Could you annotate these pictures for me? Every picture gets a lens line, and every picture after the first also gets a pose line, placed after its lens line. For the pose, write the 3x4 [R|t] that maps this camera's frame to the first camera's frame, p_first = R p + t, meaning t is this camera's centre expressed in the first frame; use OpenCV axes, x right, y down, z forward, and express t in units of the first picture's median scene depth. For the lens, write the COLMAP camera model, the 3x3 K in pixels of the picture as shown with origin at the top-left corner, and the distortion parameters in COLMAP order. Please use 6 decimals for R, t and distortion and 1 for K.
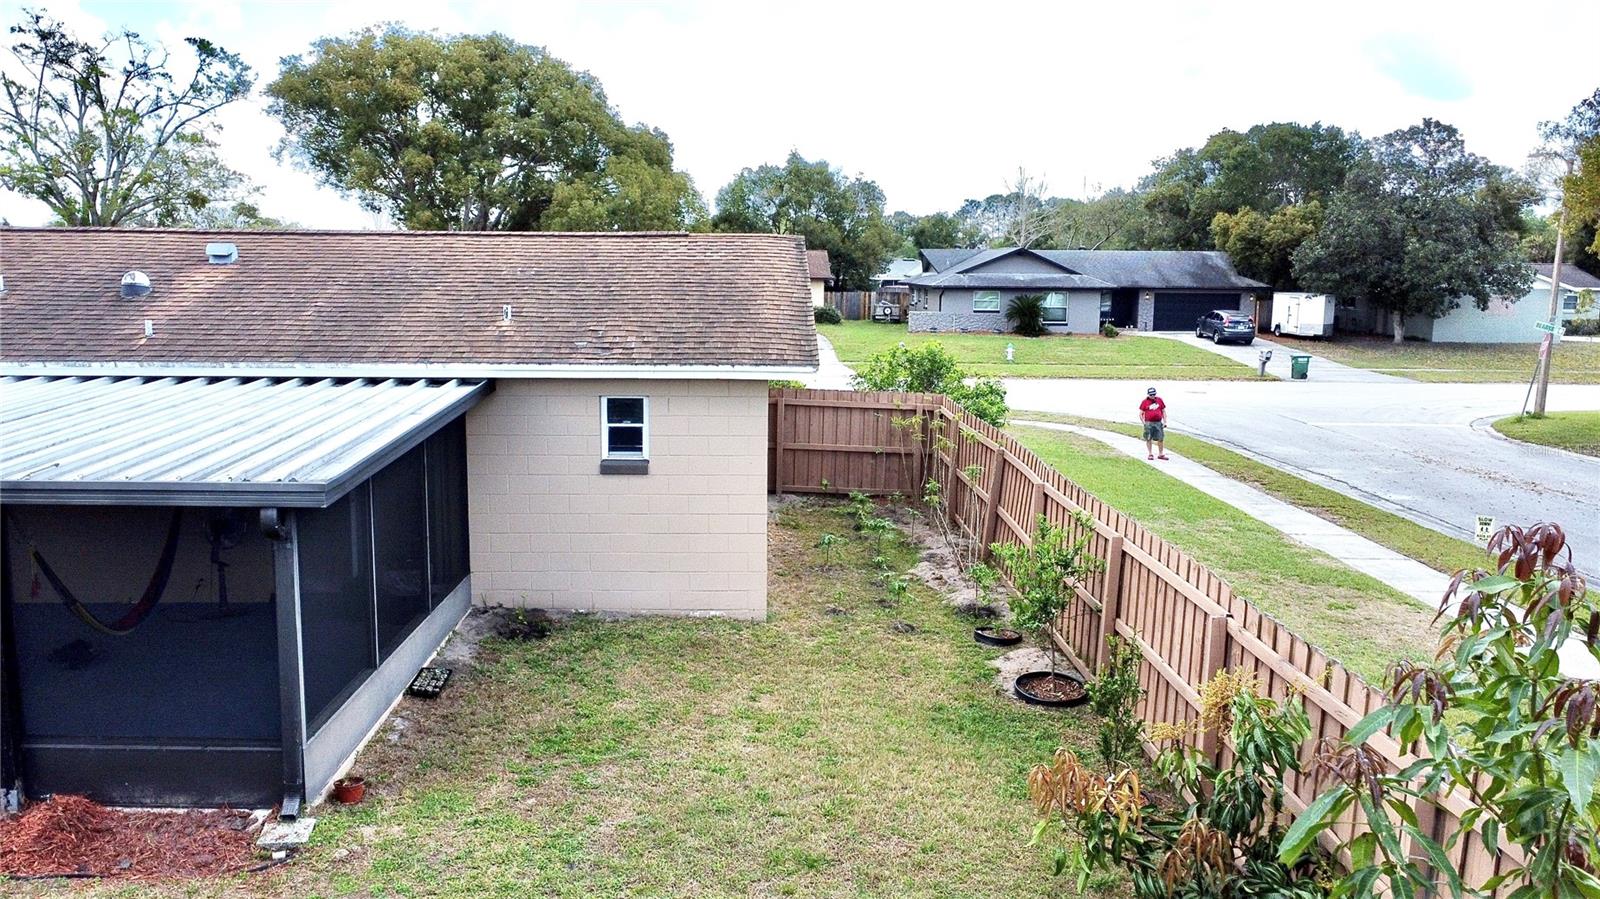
lens RADIAL K [[1201.4, 0, 793.9], [0, 1201.4, 443.9], [0, 0, 1]] dist [0.000283, -0.004013]
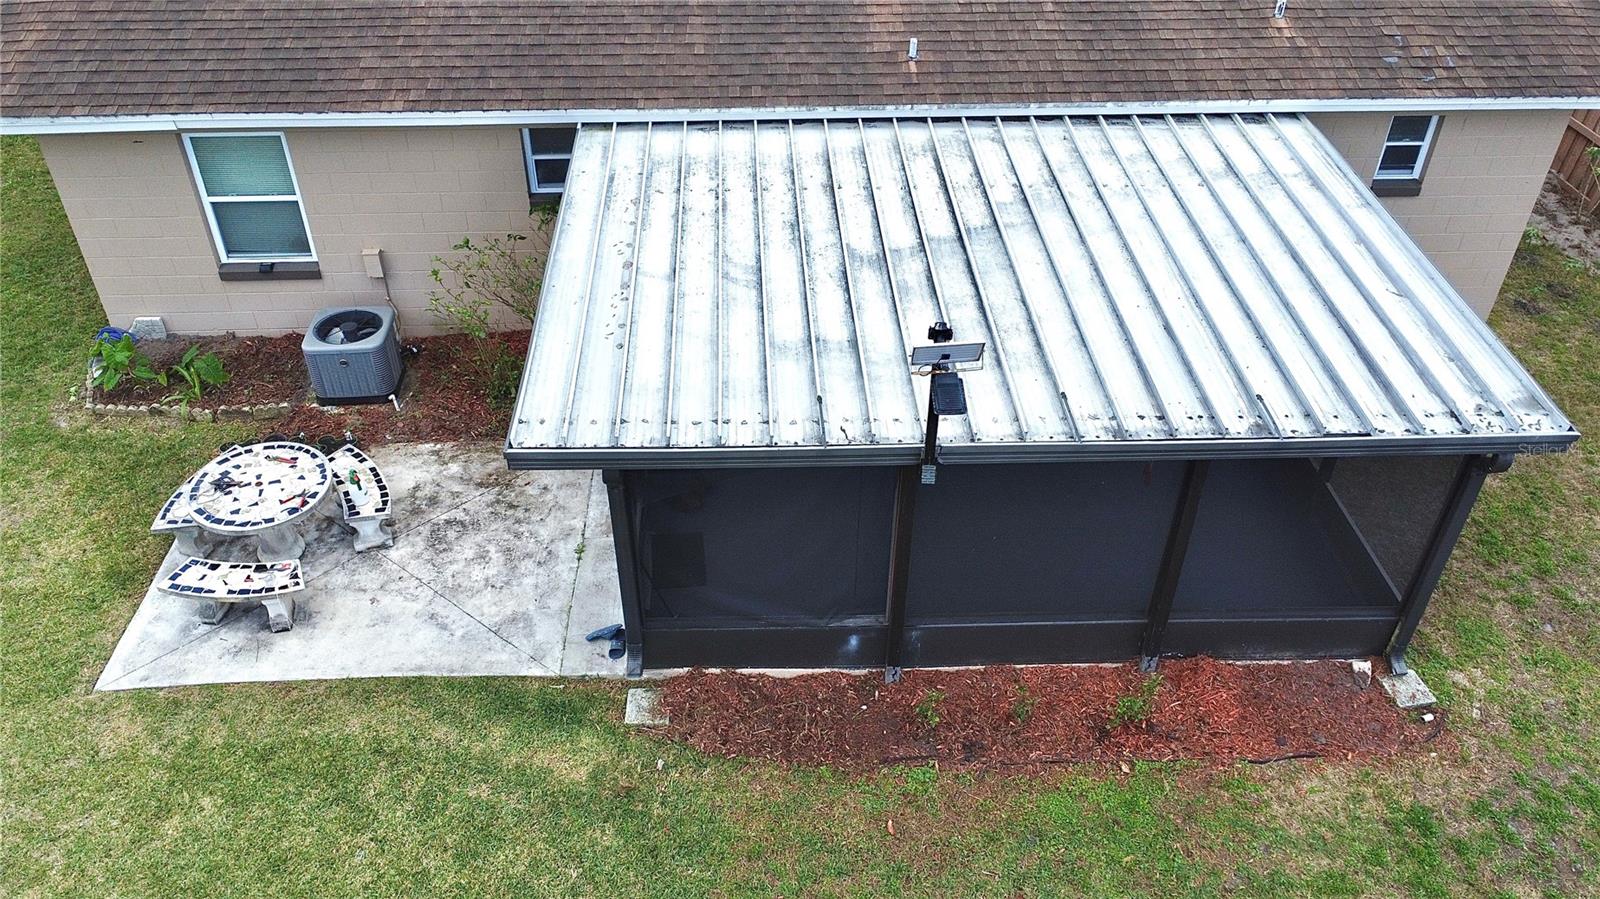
lens RADIAL K [[1201.4, 0, 792.5], [0, 1201.4, 446.8], [0, 0, 1]] dist [0.000283, -0.004013]
pose [[0.999824, -0.013273, 0.013248, -0.137815], [0.005169, 0.874137, 0.485651, -0.057836], [-0.018026, -0.485497, 0.874052, 0.018792]]
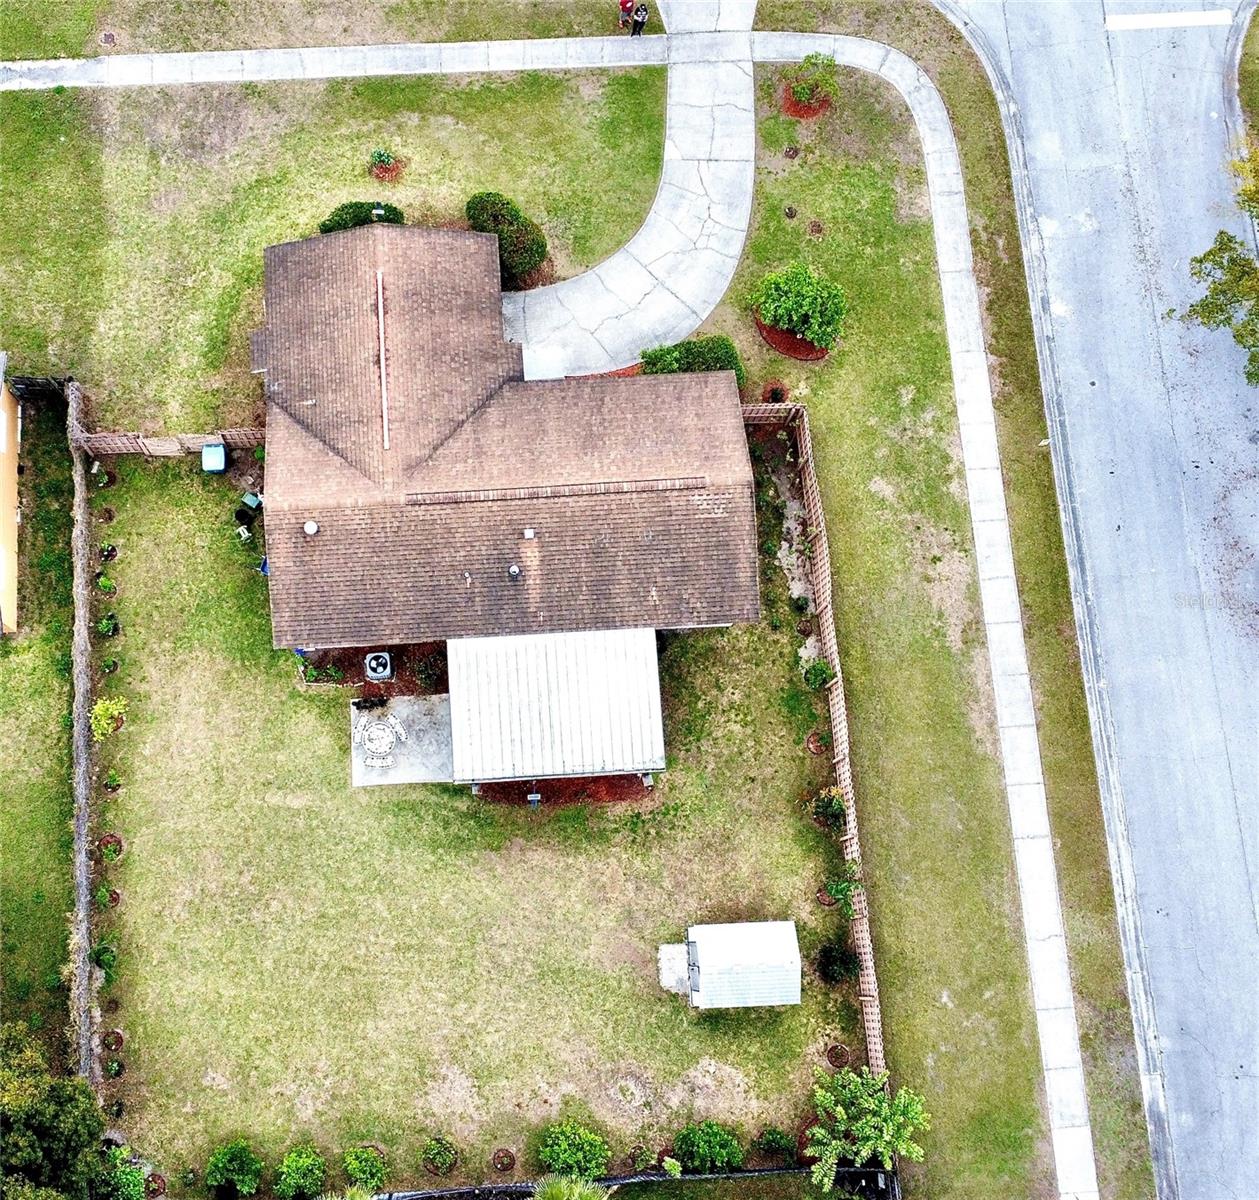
lens RADIAL K [[1582.1, 0, 523.1], [0, 1582.1, 588.6], [0, 0, 1]] dist [-0.001439, 0.000000]
pose [[0.999544, -0.030016, 0.003350, -0.127907], [0.008118, 0.373843, 0.927456, -0.826947], [-0.029090, -0.927006, 0.373917, -0.095242]]
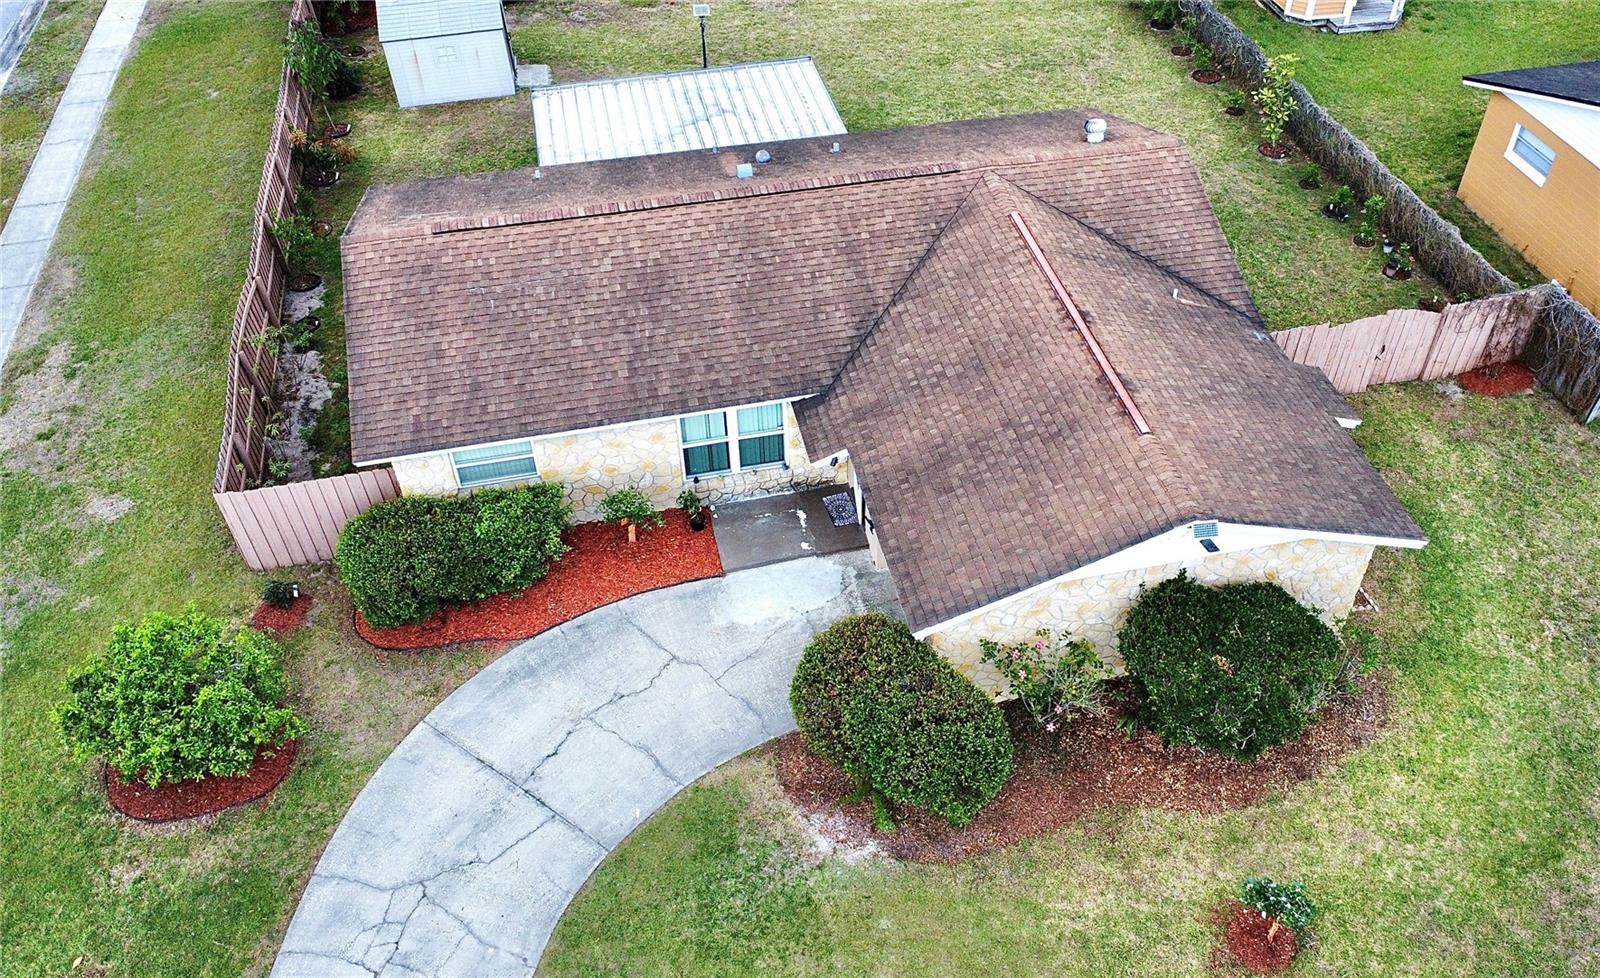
lens RADIAL K [[1307.9, 0, 864.0], [0, 1307.9, 495.2], [0, 0, 1]] dist [0.003117, -0.005035]
pose [[-0.979071, 0.128577, -0.157760, -0.078230], [-0.043686, 0.624318, 0.779948, -0.308428], [0.198776, 0.770516, -0.605634, 0.601547]]
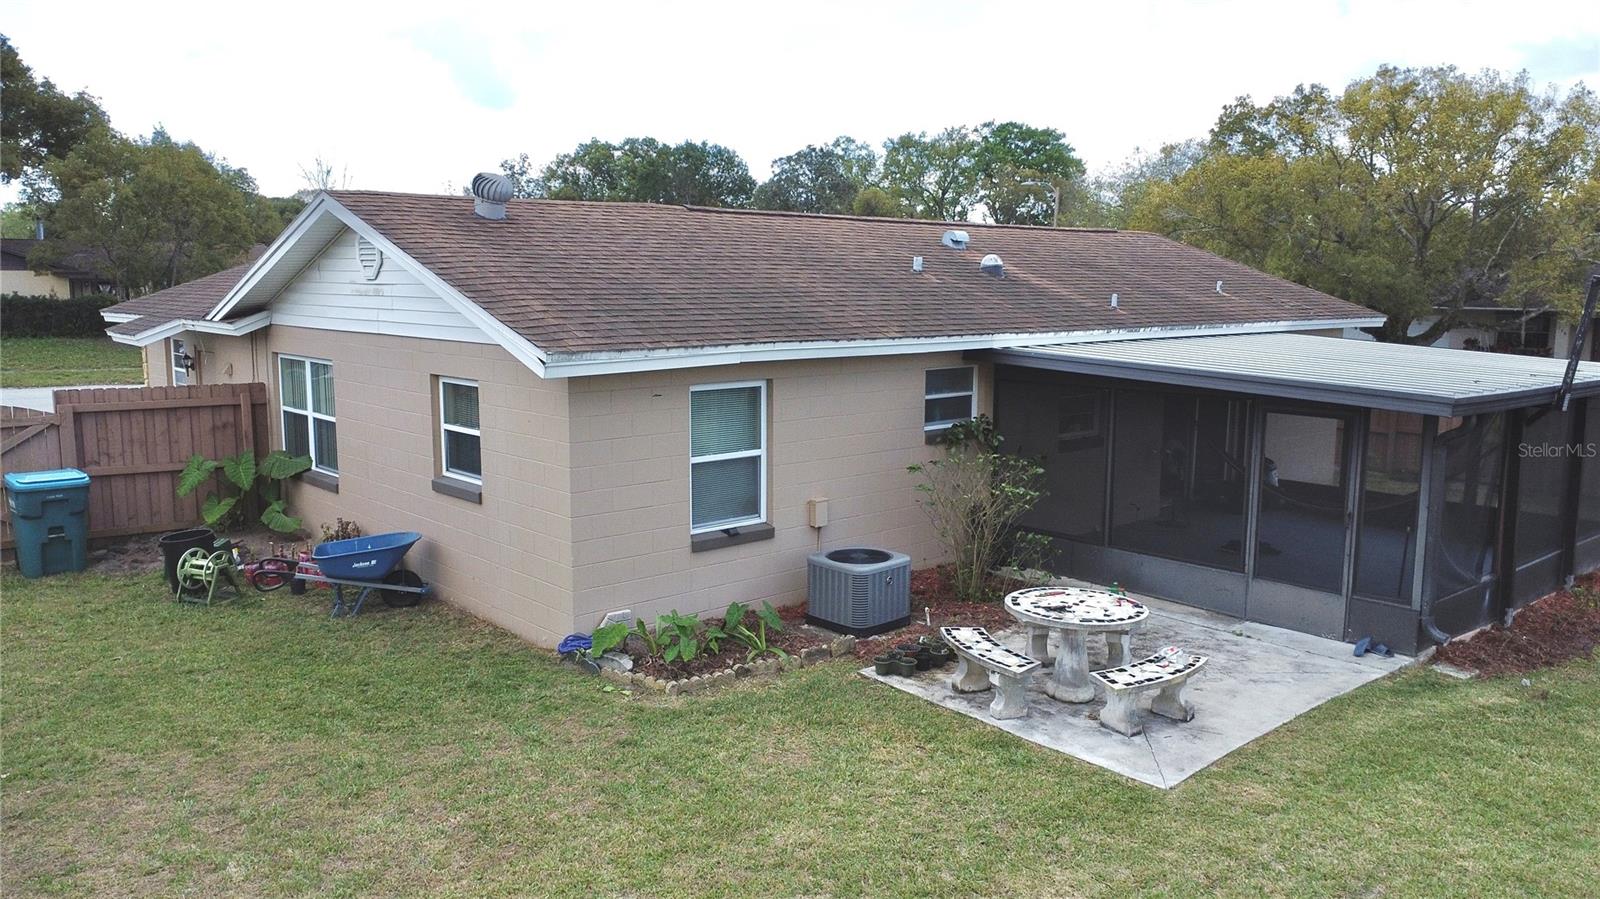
lens RADIAL K [[1201.4, 0, 790.7], [0, 1201.4, 444.1], [0, 0, 1]] dist [0.000283, -0.004013]
pose [[0.764787, -0.092987, 0.637538, -0.339382], [0.092438, 0.995129, 0.034254, -0.005122], [-0.637618, 0.032736, 0.769657, 0.059327]]
